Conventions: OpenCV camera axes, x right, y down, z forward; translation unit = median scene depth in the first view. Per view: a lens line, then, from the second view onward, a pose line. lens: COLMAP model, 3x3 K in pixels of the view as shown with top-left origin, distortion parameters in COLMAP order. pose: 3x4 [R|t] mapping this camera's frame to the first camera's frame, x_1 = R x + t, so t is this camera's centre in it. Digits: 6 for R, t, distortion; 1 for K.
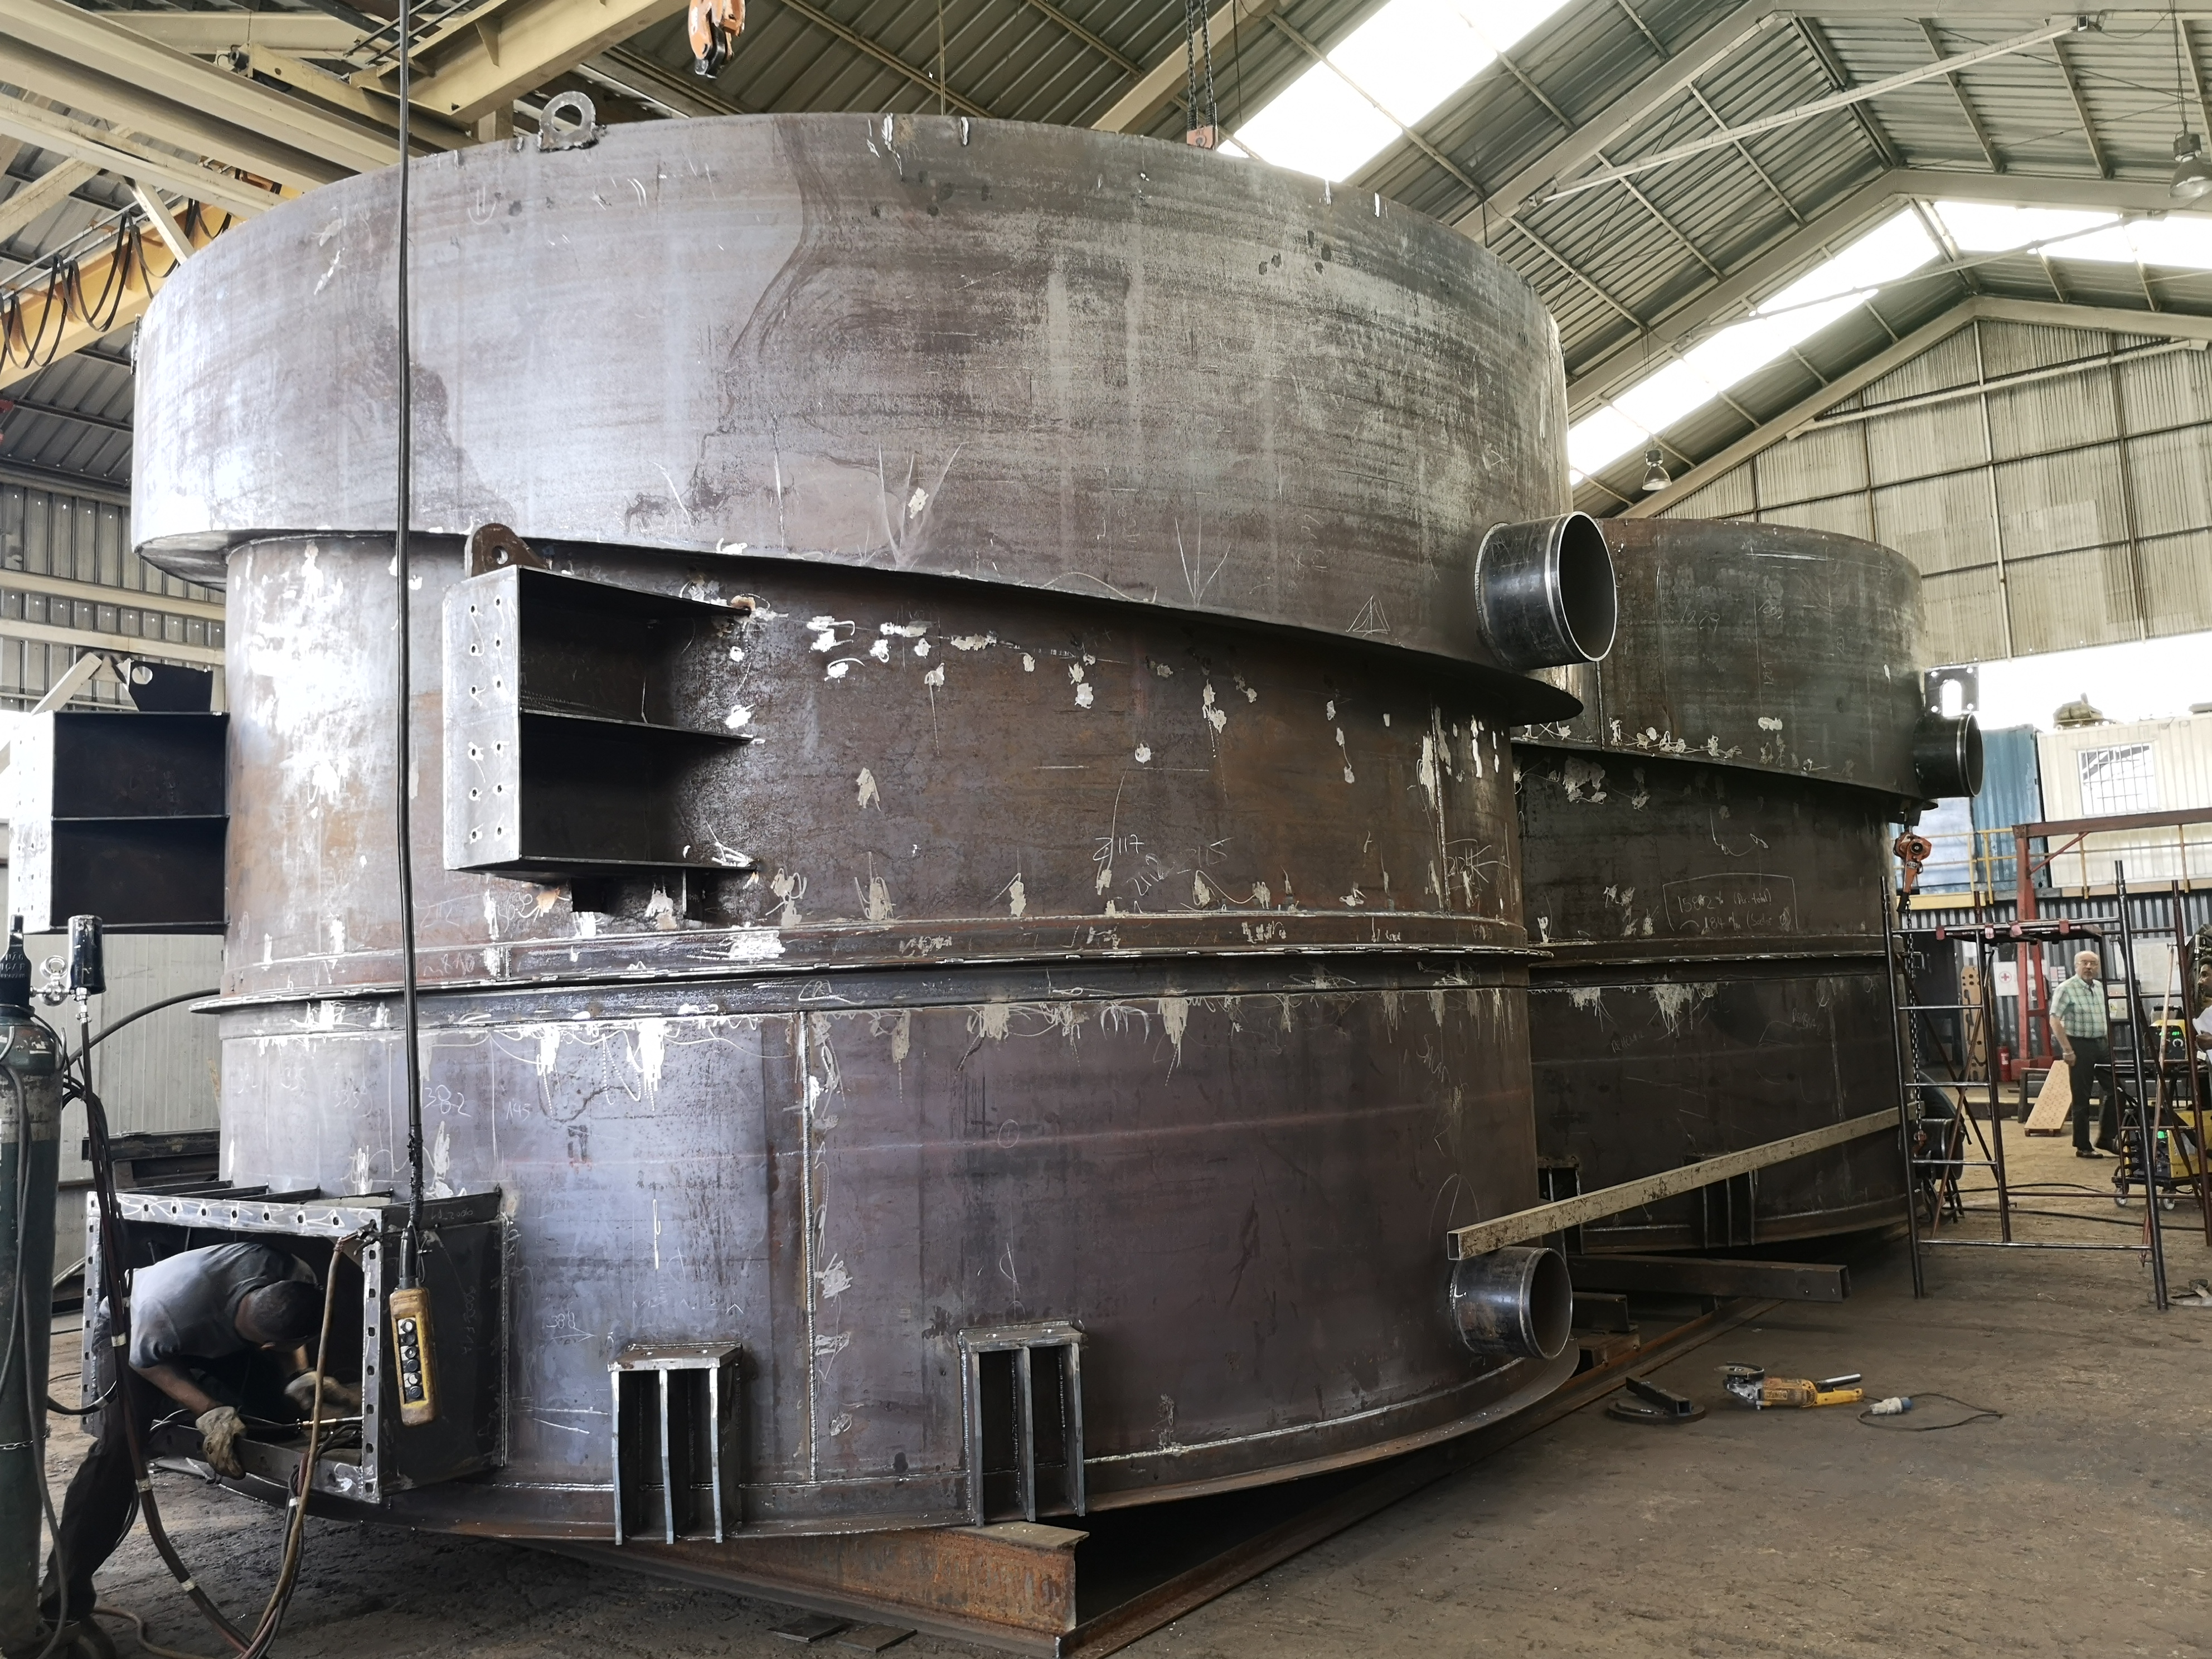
lens RADIAL K [[1770.1, 0, 1106.0], [0, 1770.1, 829.5], [0, 0, 1]] dist [0.015595, 0.000734]
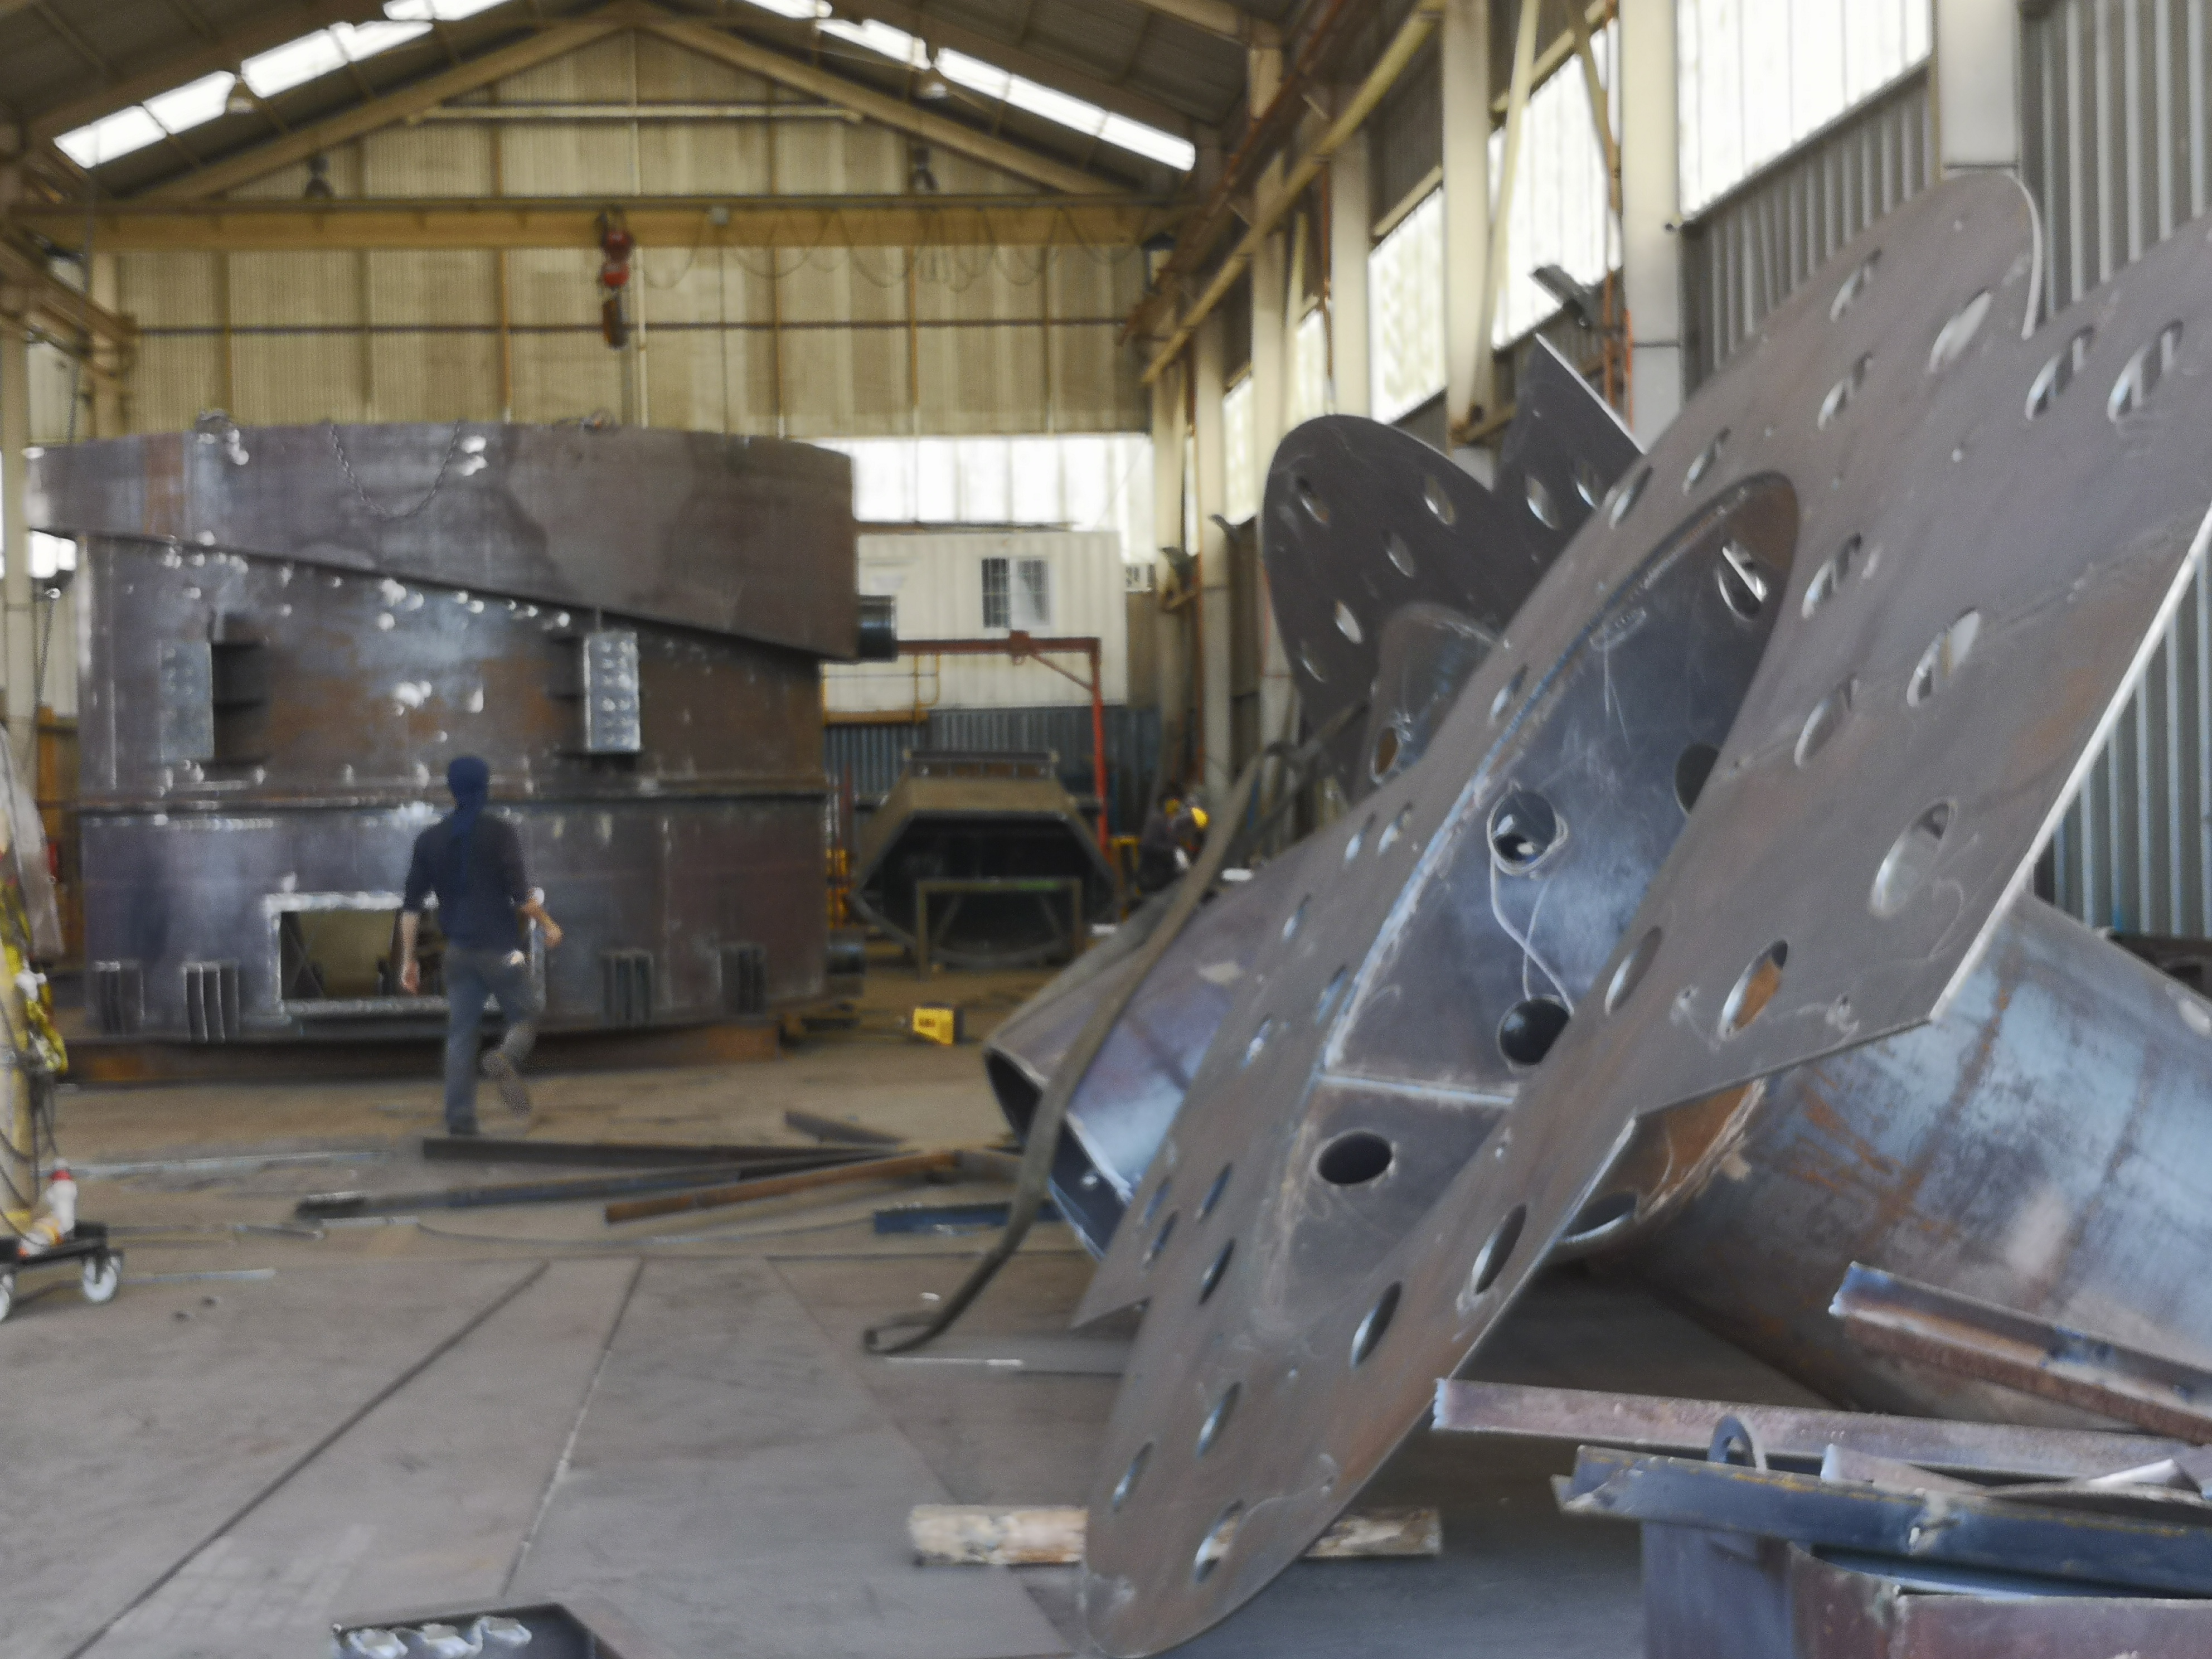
lens RADIAL K [[3556.4, 0, 1106.0], [0, 3556.4, 829.5], [0, 0, 1]] dist [0.095435, -0.001814]
pose [[0.758642, 0.017439, 0.651275, -0.447456], [-0.075952, 0.995193, 0.061826, -0.033903], [-0.647066, -0.096370, 0.756319, -0.469301]]
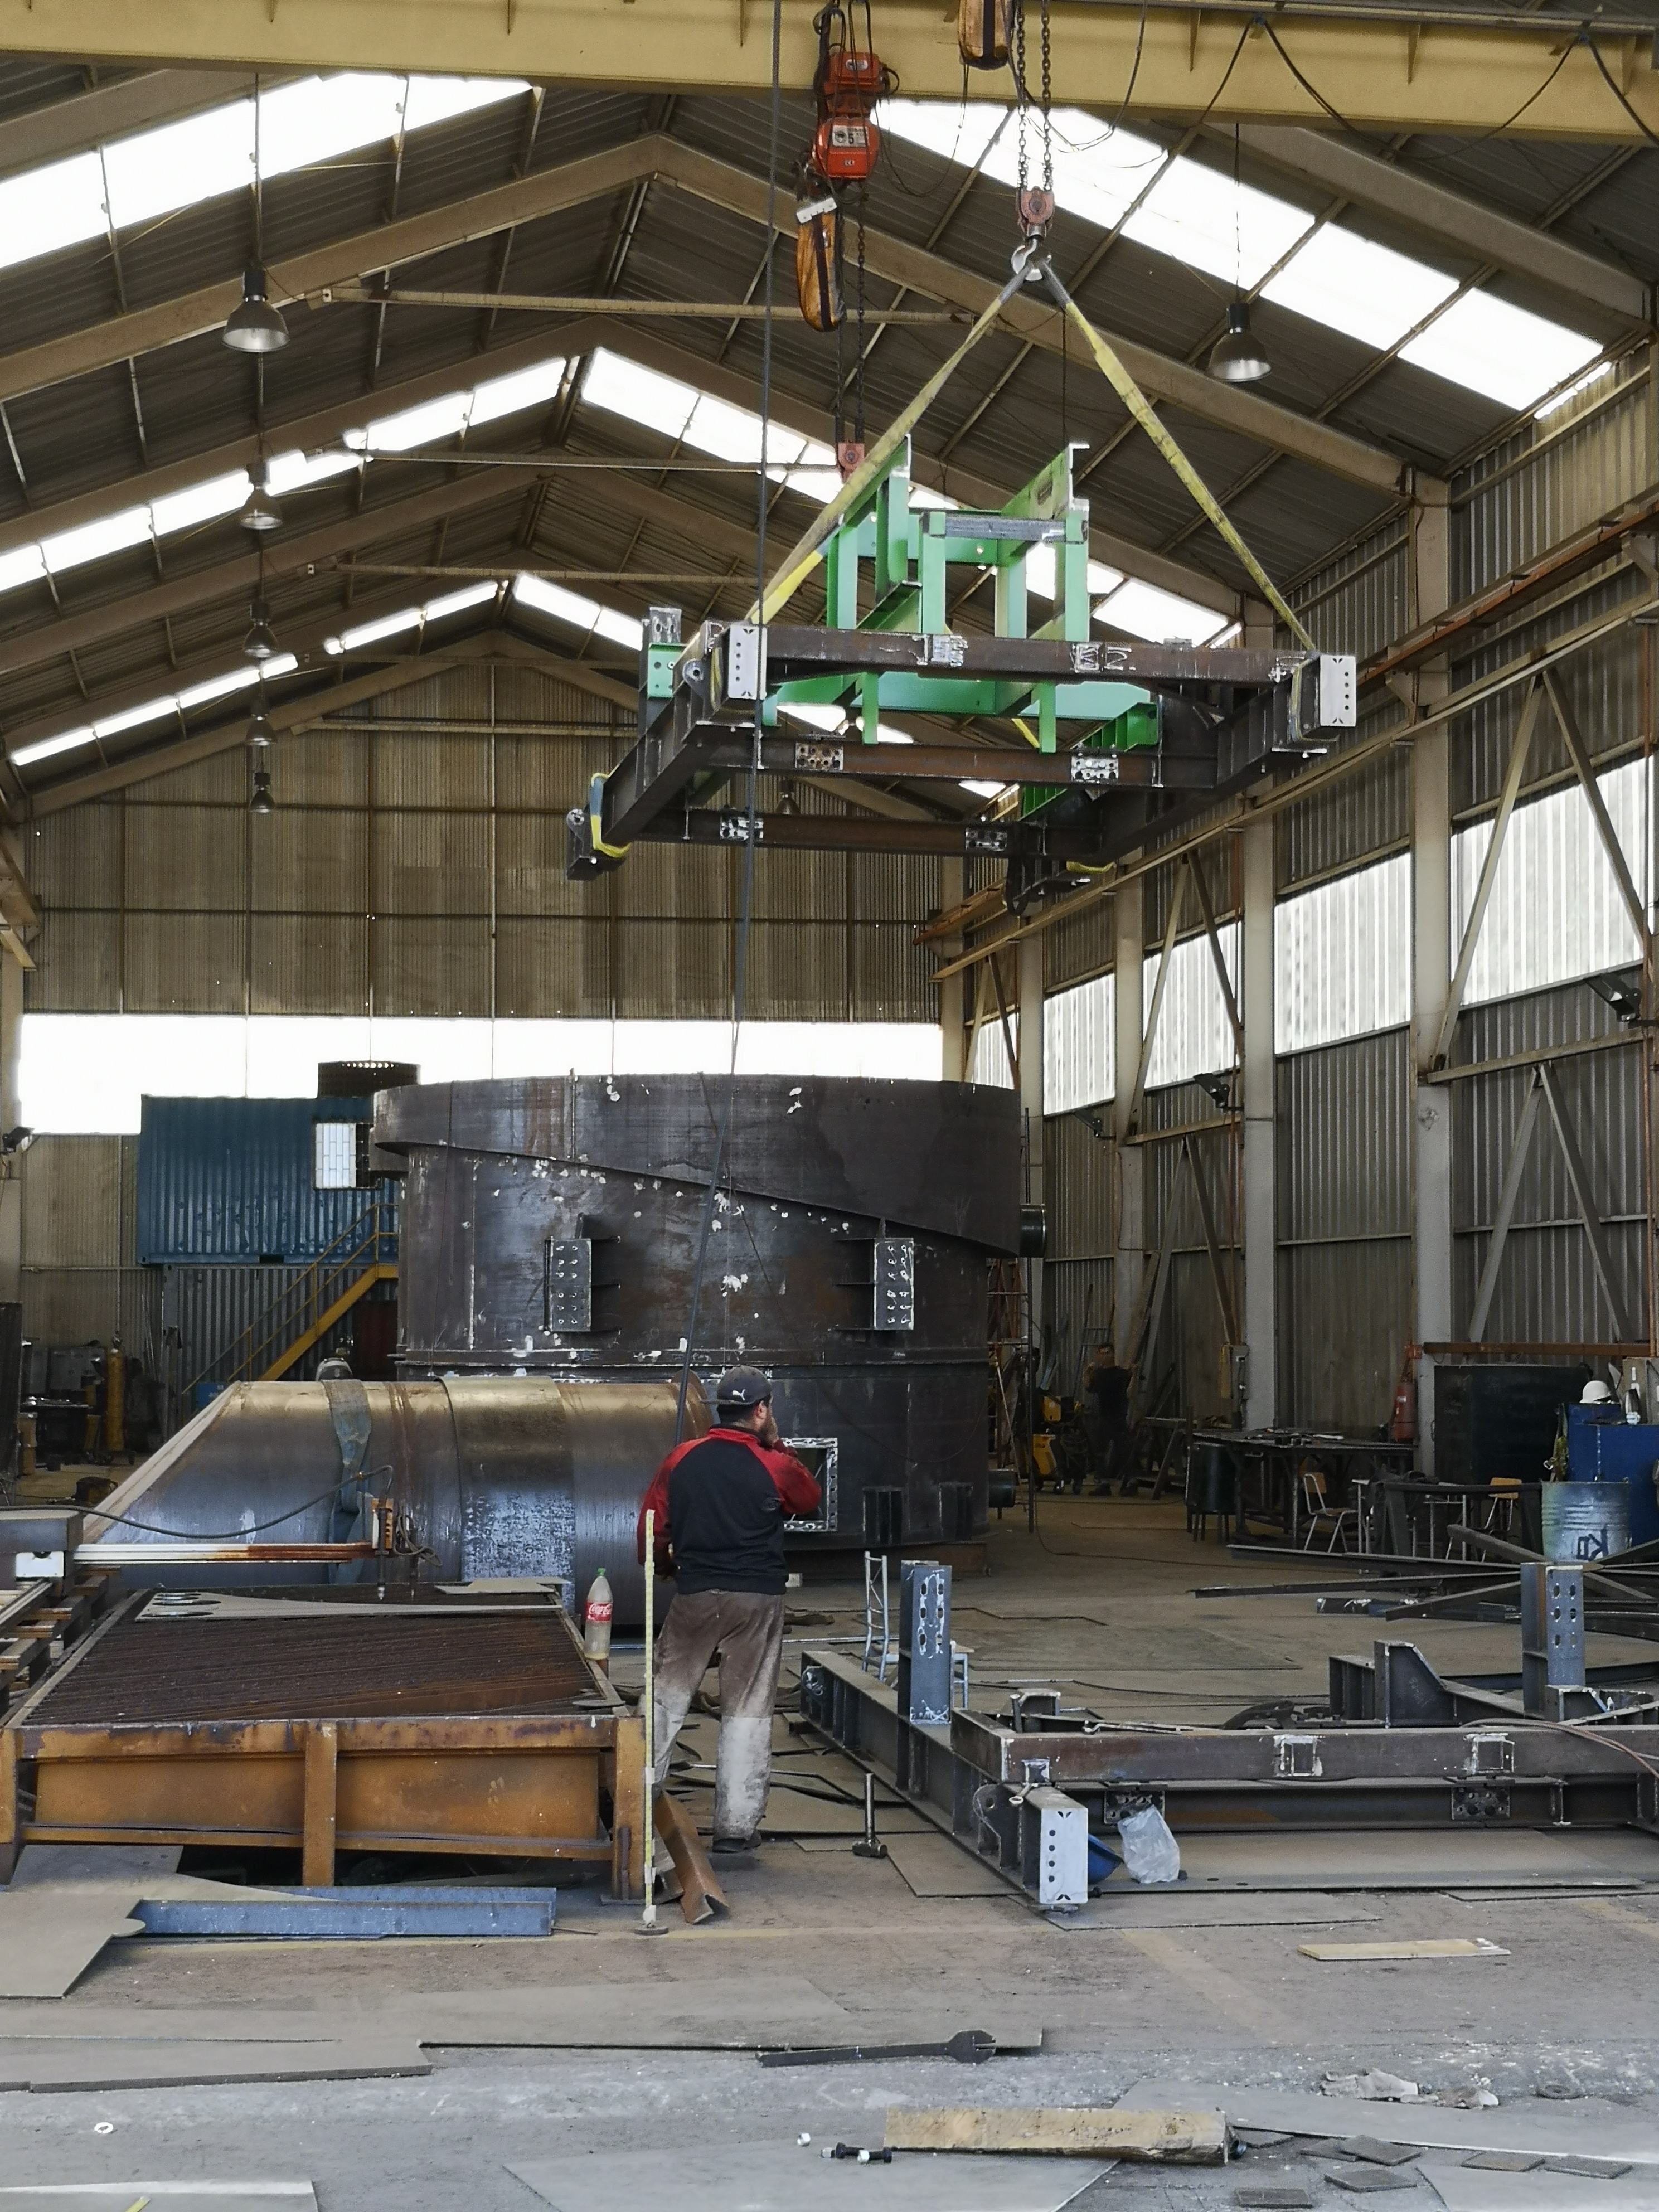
lens RADIAL K [[3556.4, 0, 829.5], [0, 3556.4, 1106.0], [0, 0, 1]] dist [0.095435, -0.001814]
pose [[0.705820, 0.081318, 0.703708, -0.725133], [-0.099865, 0.994891, -0.014801, -0.040186], [-0.701317, -0.059829, 0.710335, -0.501138]]
